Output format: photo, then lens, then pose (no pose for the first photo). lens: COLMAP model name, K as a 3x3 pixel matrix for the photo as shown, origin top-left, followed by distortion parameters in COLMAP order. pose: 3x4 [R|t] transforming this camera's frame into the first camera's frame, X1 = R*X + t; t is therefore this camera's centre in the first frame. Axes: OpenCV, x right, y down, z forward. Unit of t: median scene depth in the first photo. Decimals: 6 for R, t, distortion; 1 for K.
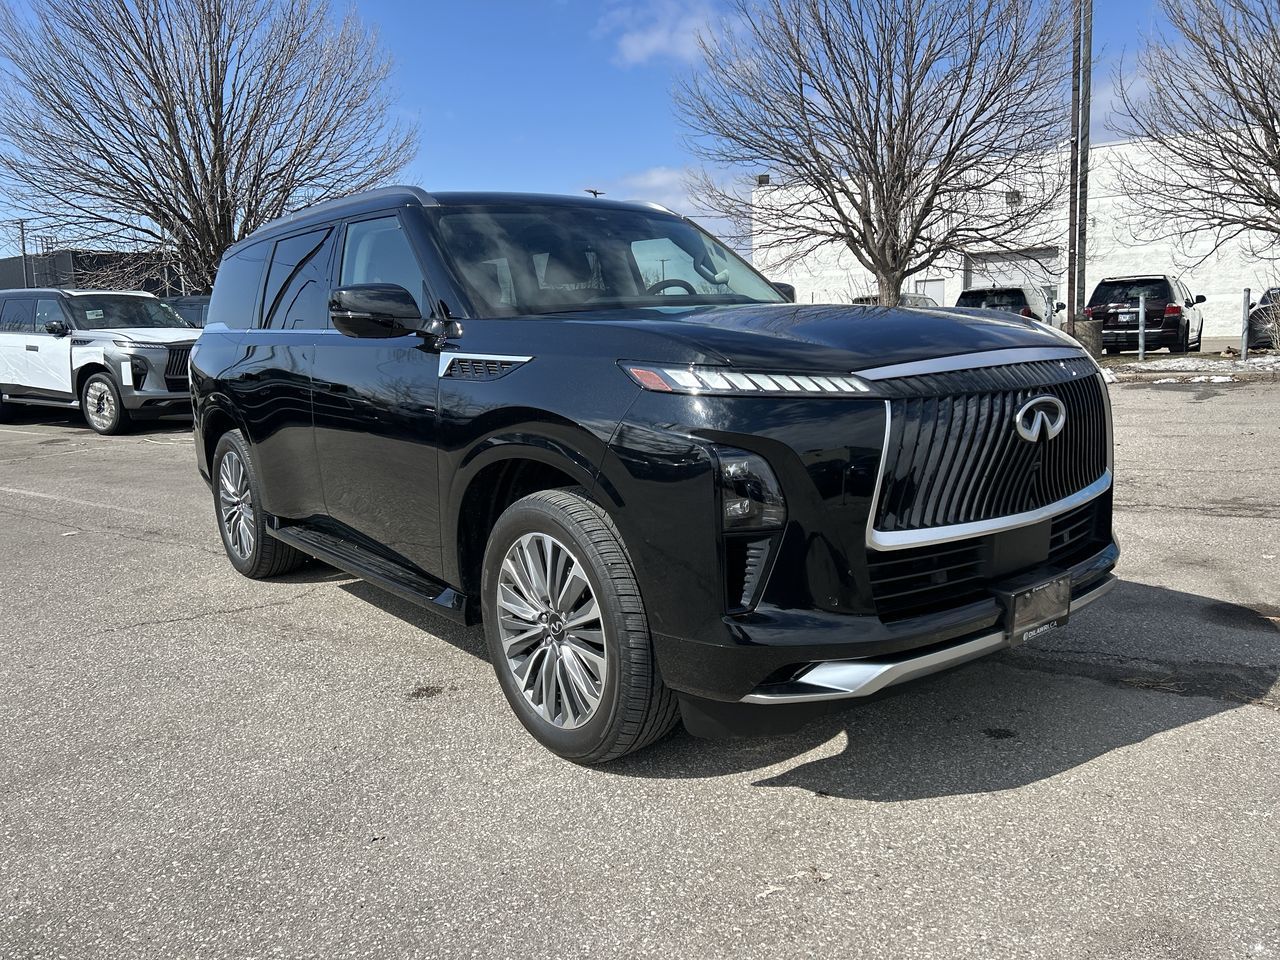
lens RADIAL K [[955.2, 0, 634.1], [0, 955.2, 486.1], [0, 0, 1]] dist [0.058452, -0.060076]
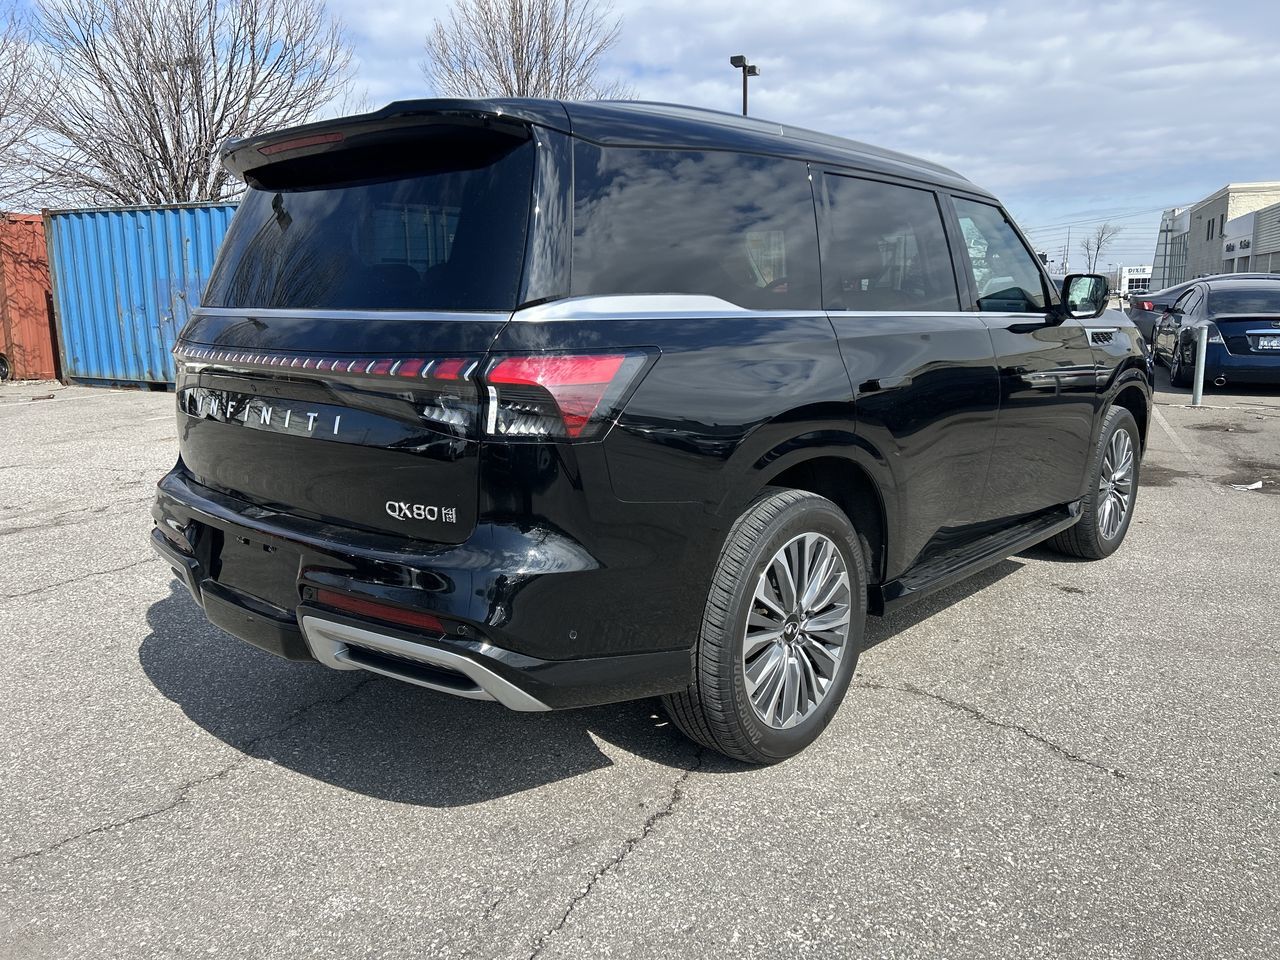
lens RADIAL K [[955.2, 0, 637.1], [0, 955.2, 472.7], [0, 0, 1]] dist [0.058452, -0.060076]
pose [[-0.163971, -0.137037, 0.976900, -1.573239], [0.173653, 0.970829, 0.165333, -0.298249], [-0.971060, 0.196752, -0.135391, 1.958136]]
